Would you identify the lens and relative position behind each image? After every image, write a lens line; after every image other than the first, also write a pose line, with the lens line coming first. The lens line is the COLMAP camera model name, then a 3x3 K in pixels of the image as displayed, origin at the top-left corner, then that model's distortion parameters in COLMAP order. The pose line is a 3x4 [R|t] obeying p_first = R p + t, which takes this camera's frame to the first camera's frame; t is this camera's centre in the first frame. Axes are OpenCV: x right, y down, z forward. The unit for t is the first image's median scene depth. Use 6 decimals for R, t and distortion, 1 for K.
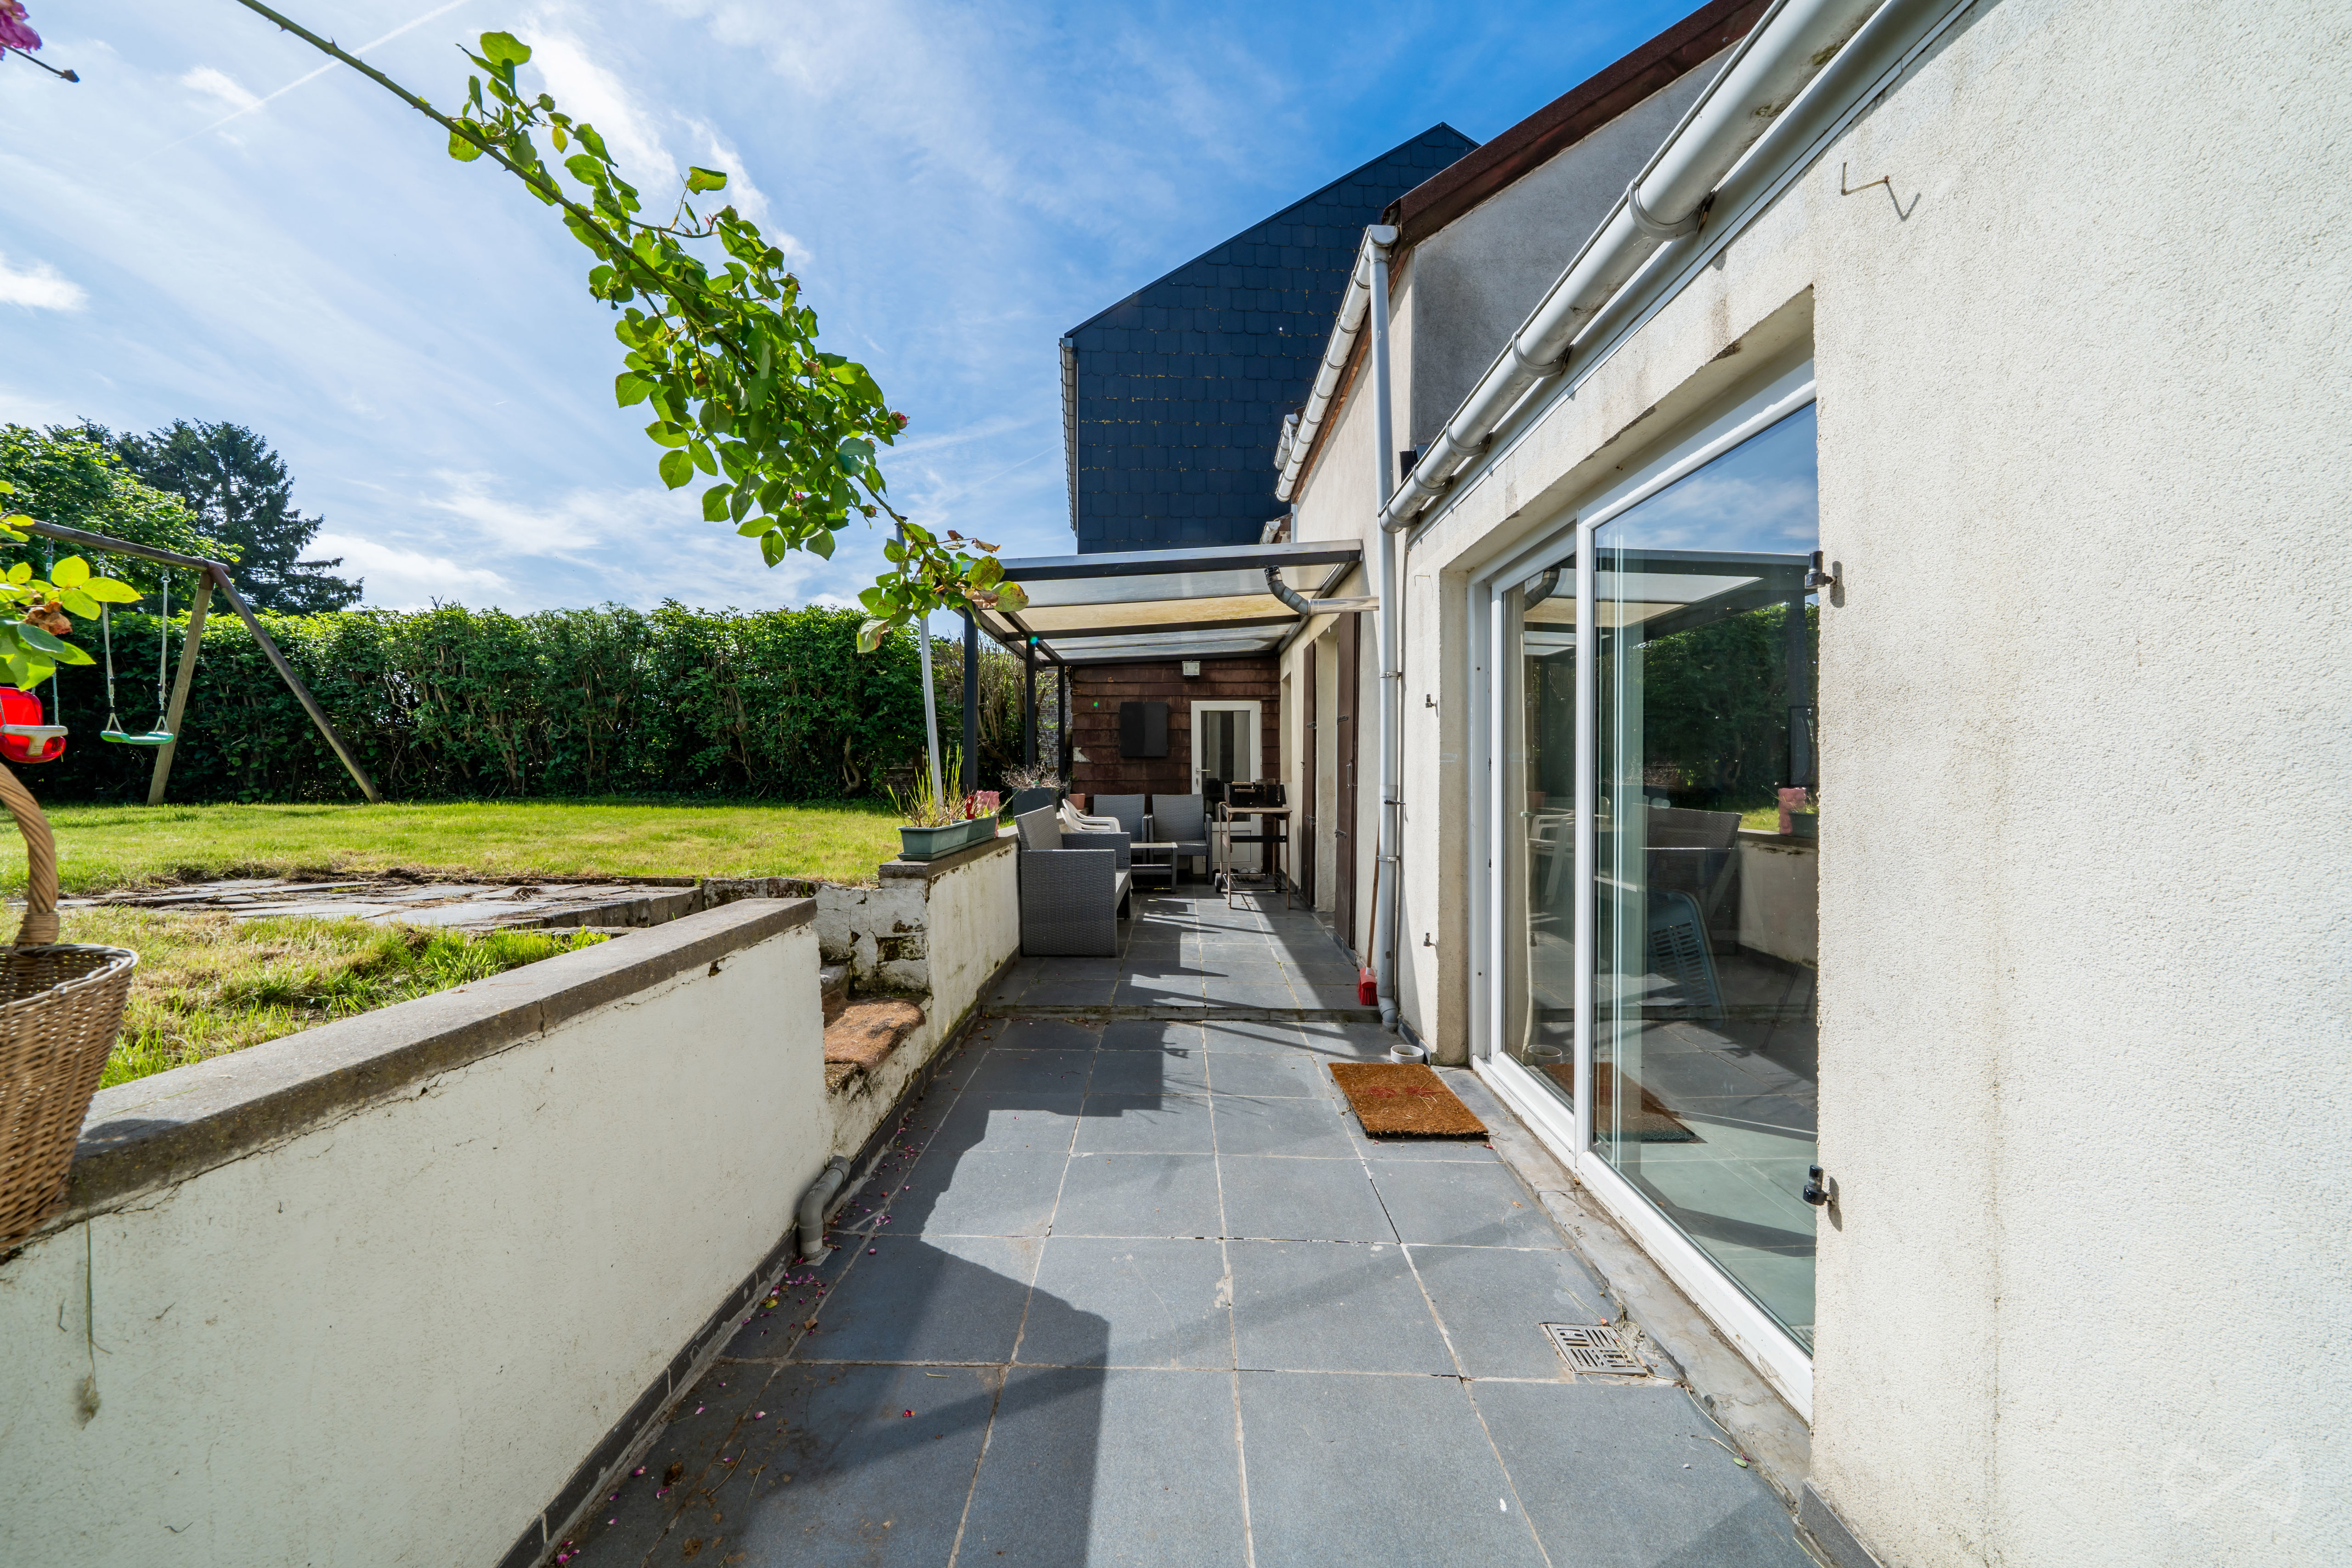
lens RADIAL K [[822.4, 0, 1176.0], [0, 822.4, 784.0], [0, 0, 1]] dist [-0.005151, -0.000078]
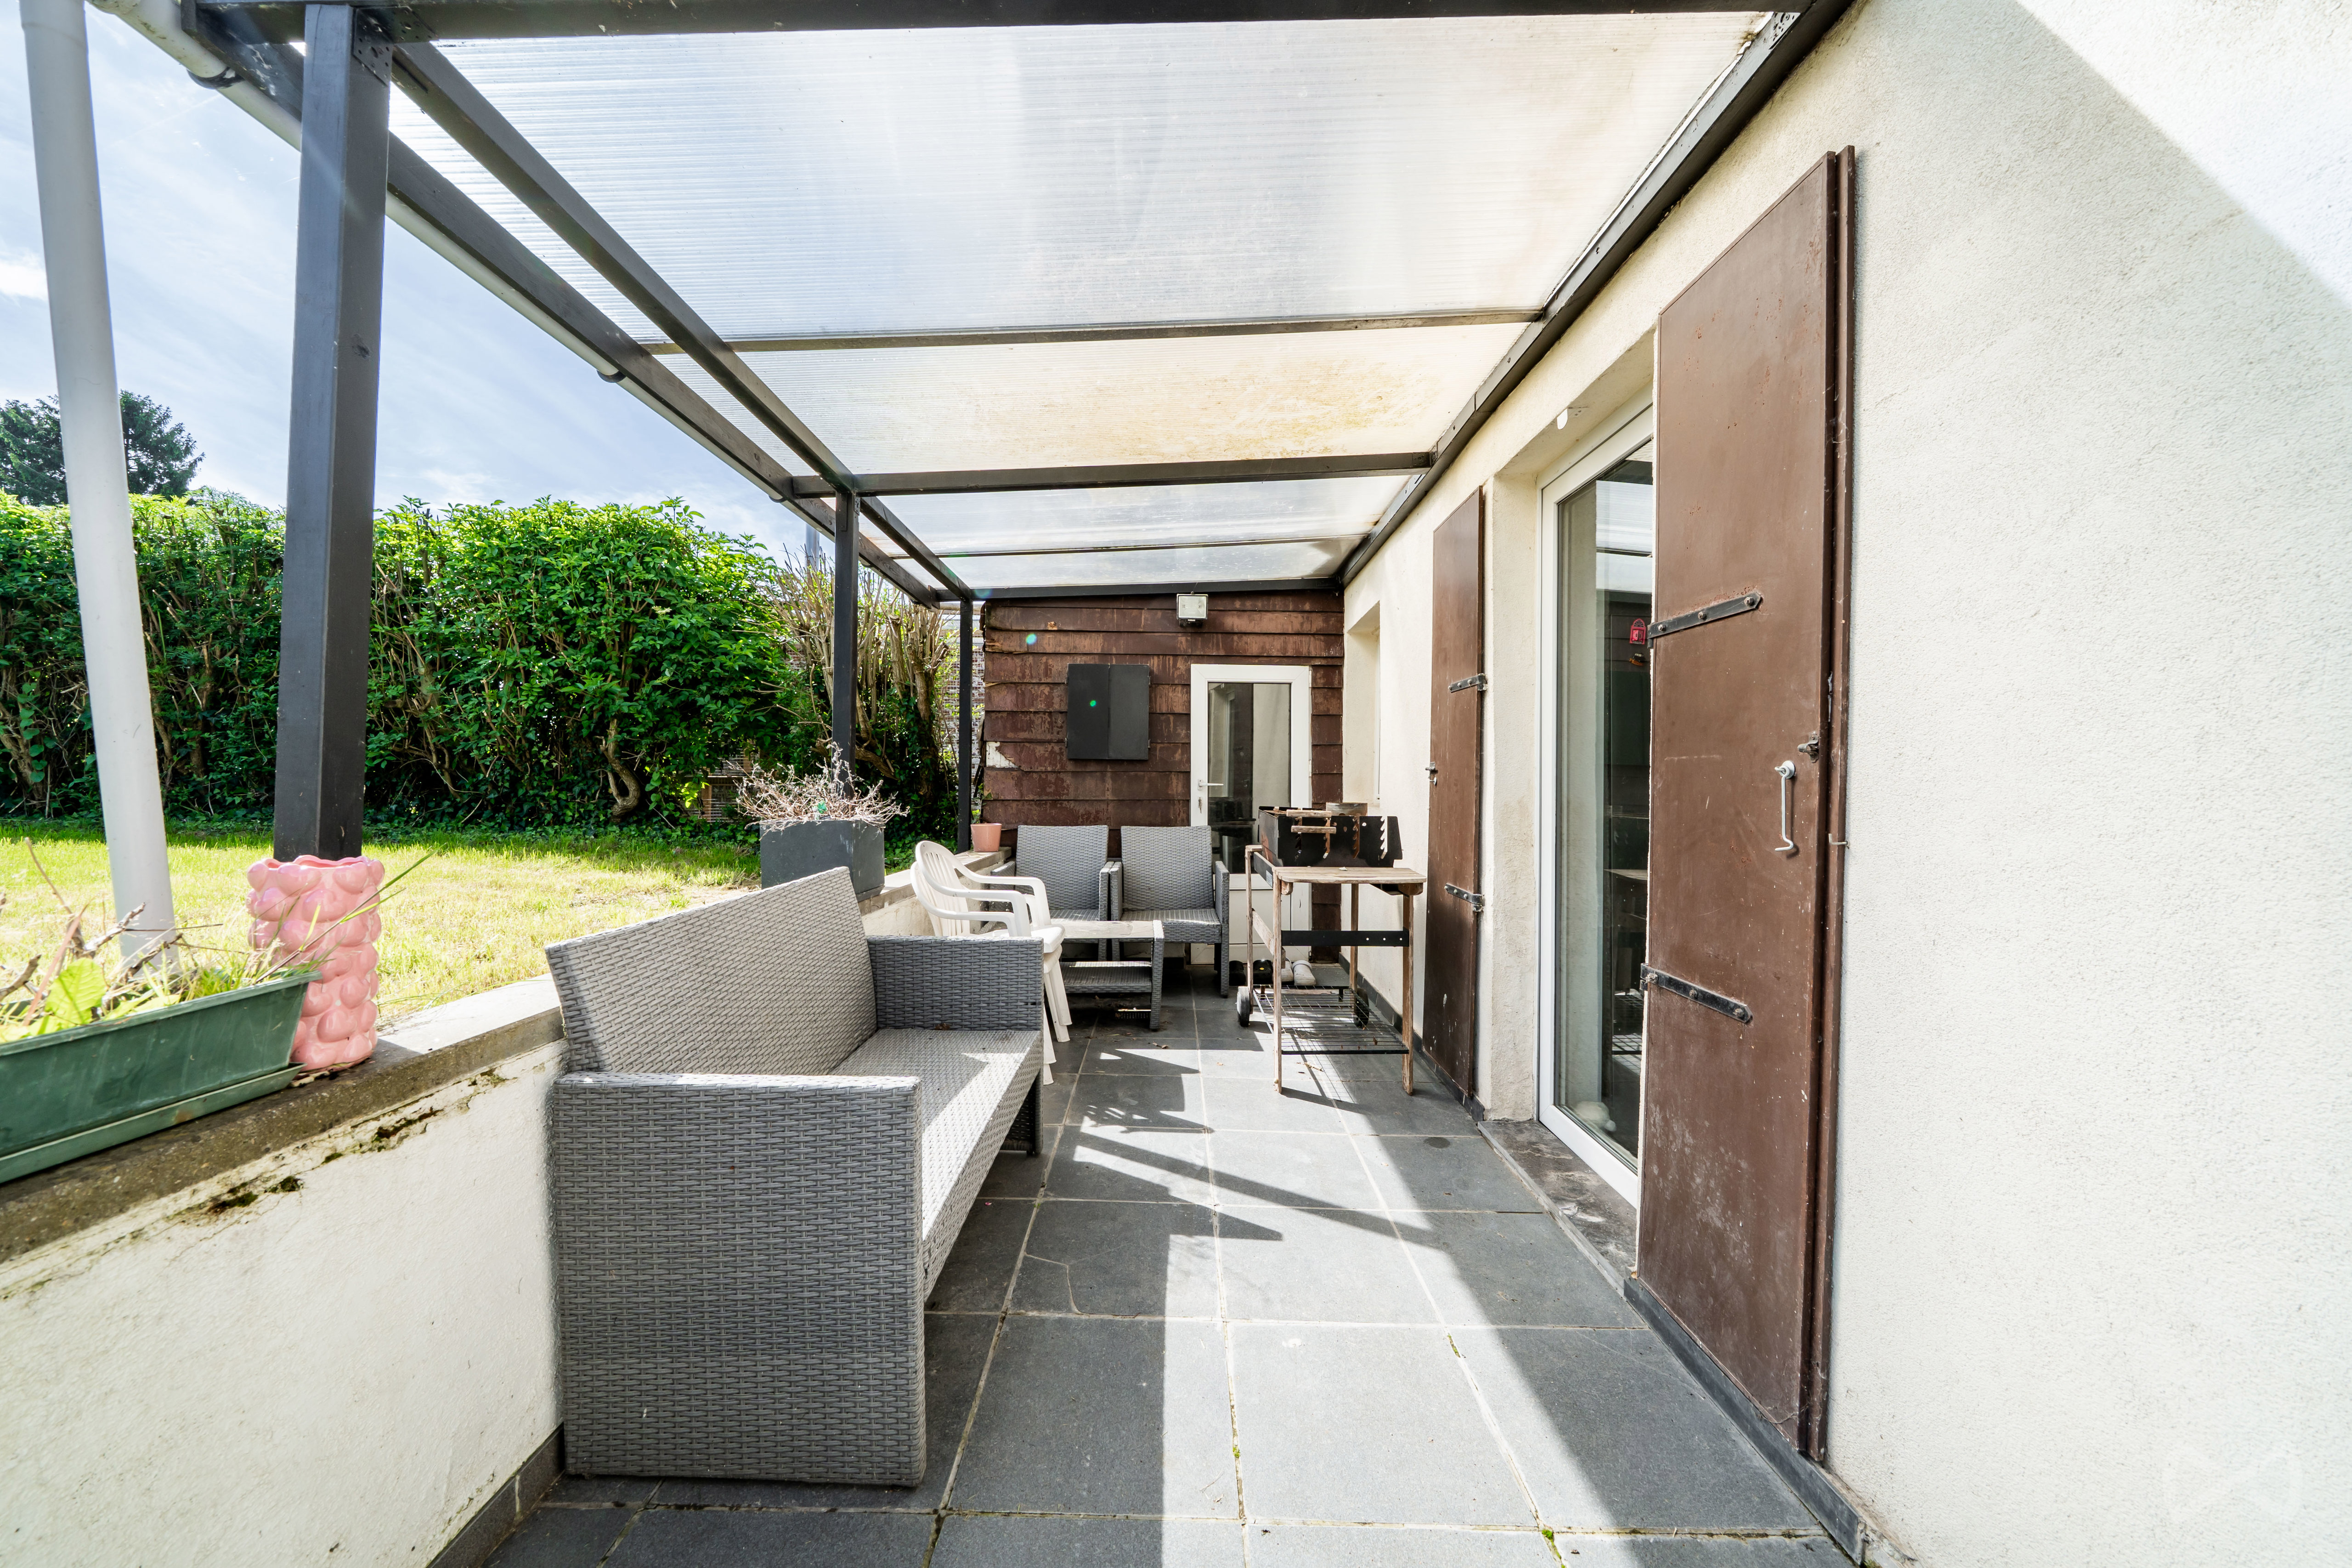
lens RADIAL K [[822.4, 0, 1176.0], [0, 822.4, 784.0], [0, 0, 1]] dist [-0.005151, -0.000078]
pose [[0.999884, 0.010652, 0.010853, 0.002415], [-0.010450, 0.999774, -0.018535, -0.005957], [-0.011047, 0.018419, 0.999769, 0.419372]]
